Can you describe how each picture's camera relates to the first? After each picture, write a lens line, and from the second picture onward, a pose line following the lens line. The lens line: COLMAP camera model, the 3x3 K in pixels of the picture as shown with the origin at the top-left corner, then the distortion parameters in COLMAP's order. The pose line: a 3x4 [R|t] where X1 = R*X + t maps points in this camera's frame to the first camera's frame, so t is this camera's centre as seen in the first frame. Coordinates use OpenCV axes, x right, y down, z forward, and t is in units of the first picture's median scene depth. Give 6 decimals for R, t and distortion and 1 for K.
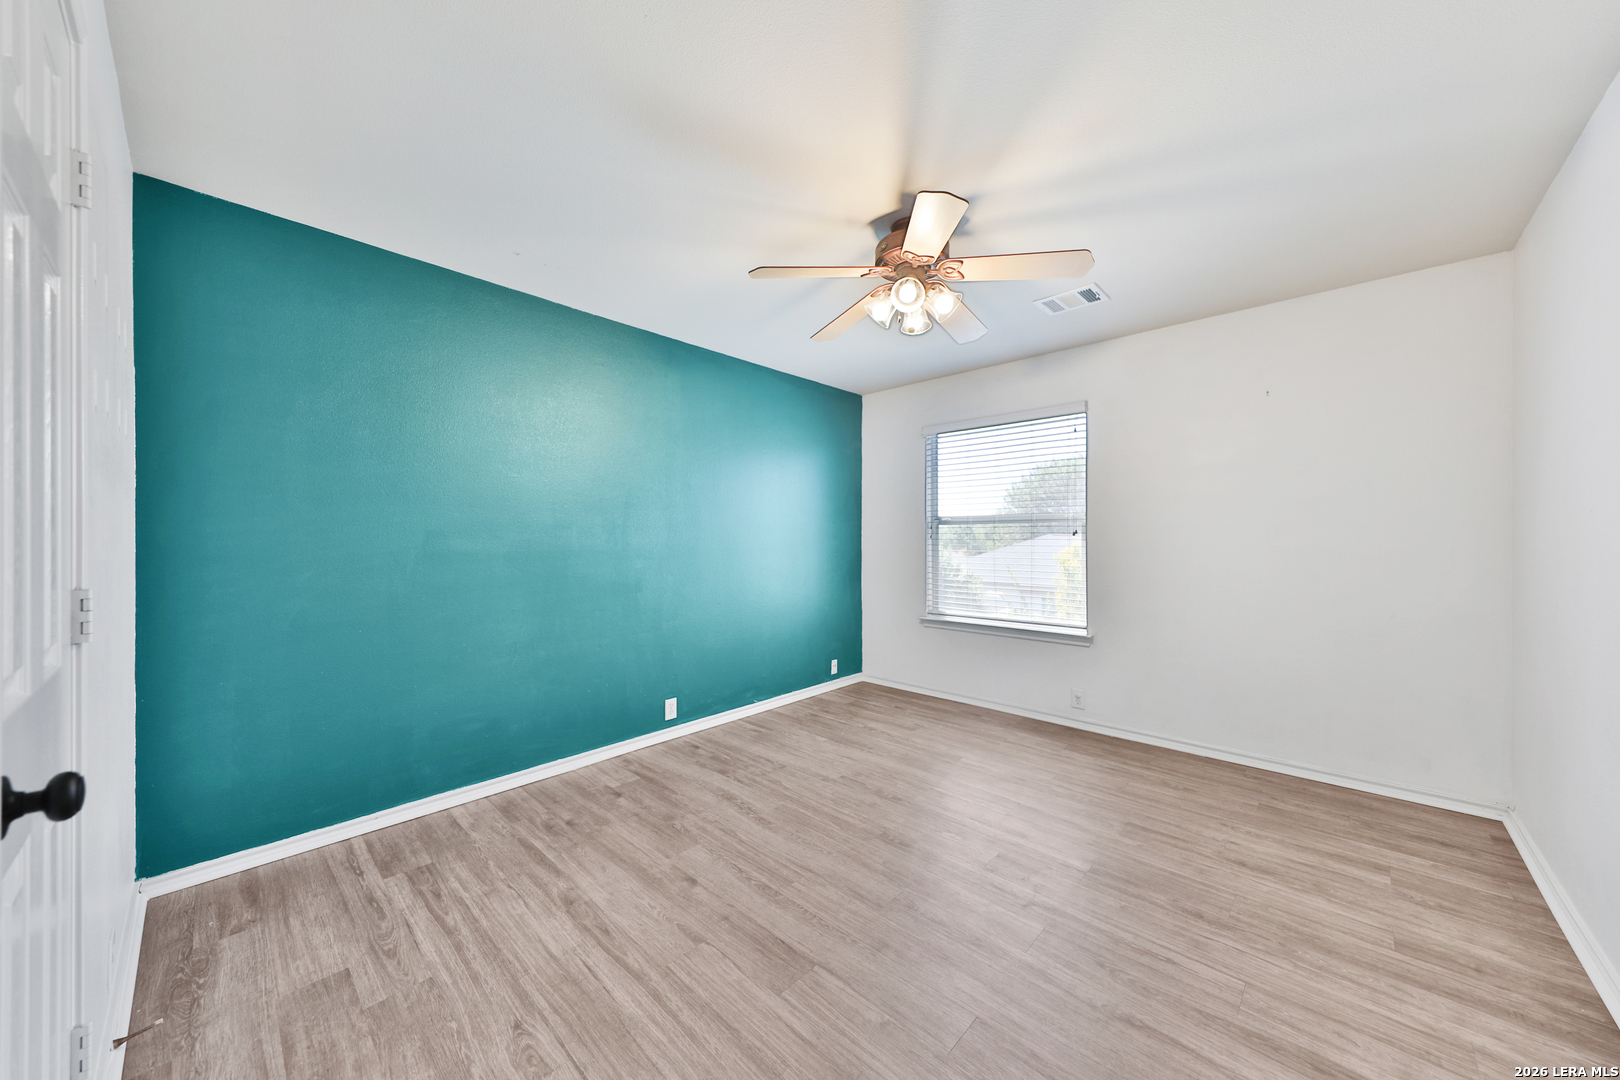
lens RADIAL K [[553.3, 0, 820.0], [0, 553.3, 561.0], [0, 0, 1]] dist [0.020859, -0.005559]
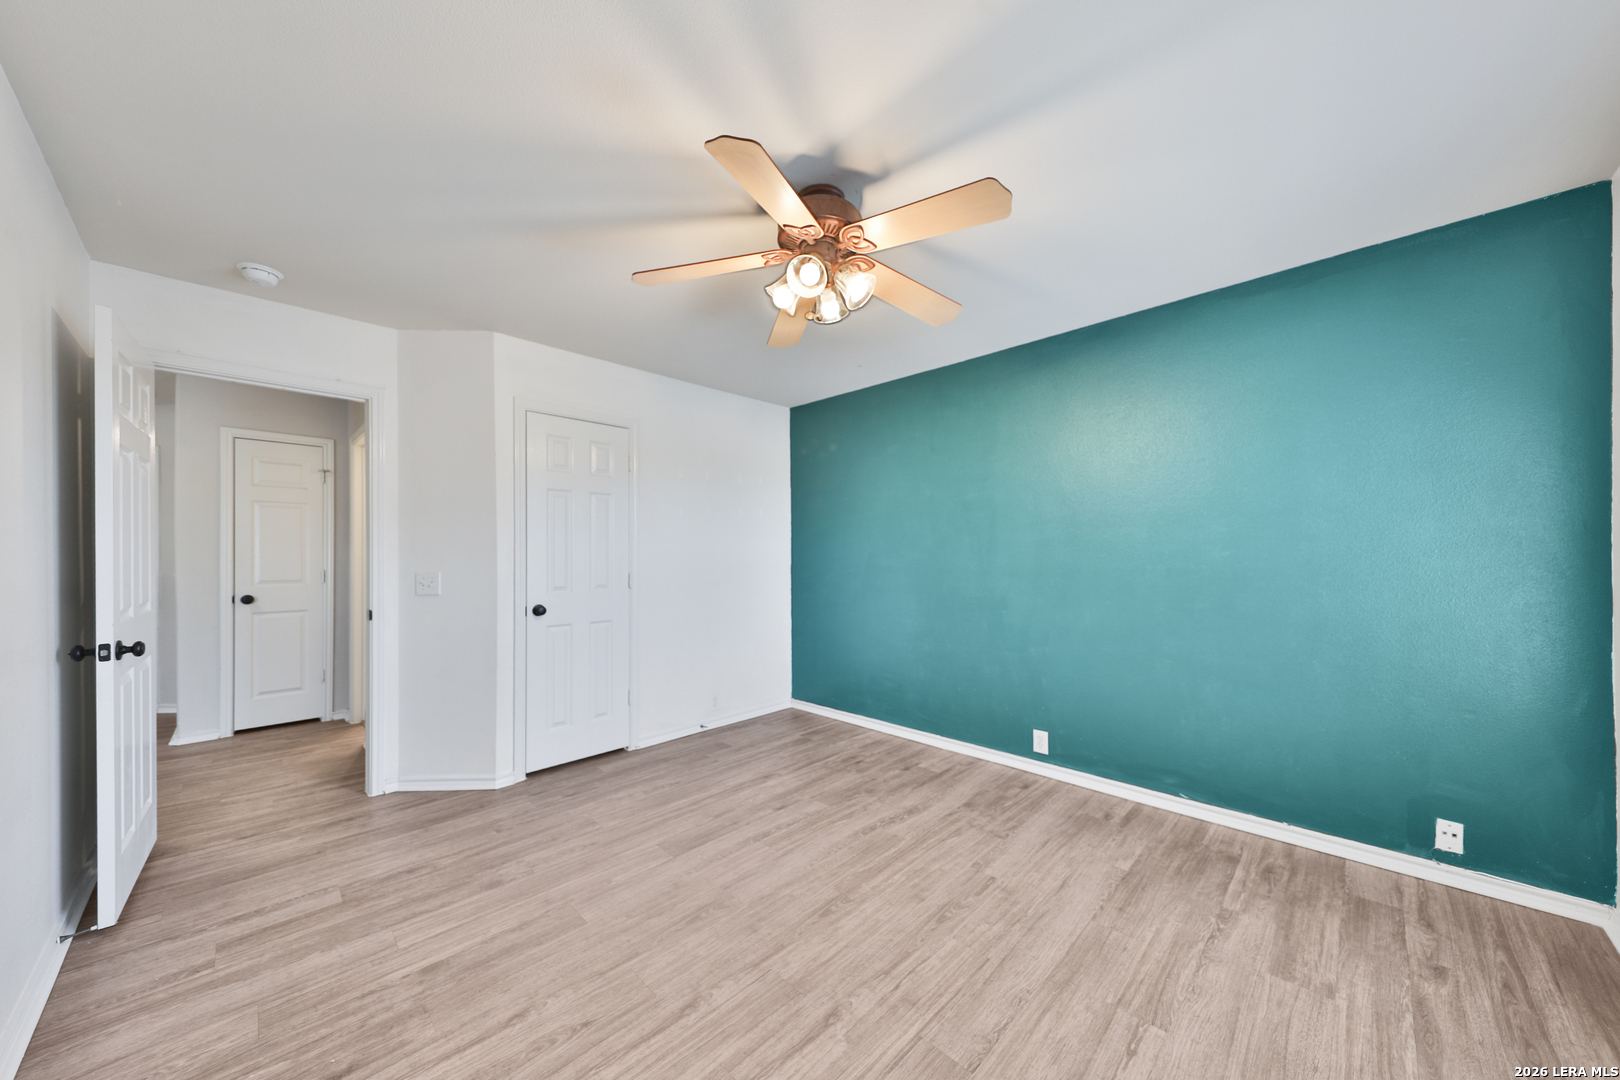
lens RADIAL K [[553.3, 0, 820.0], [0, 553.3, 561.0], [0, 0, 1]] dist [0.020859, -0.005559]
pose [[-0.013892, 0.008930, -0.999864, 0.768082], [-0.034914, 0.999346, 0.009410, -0.033705], [0.999294, 0.035040, -0.013571, 0.745361]]
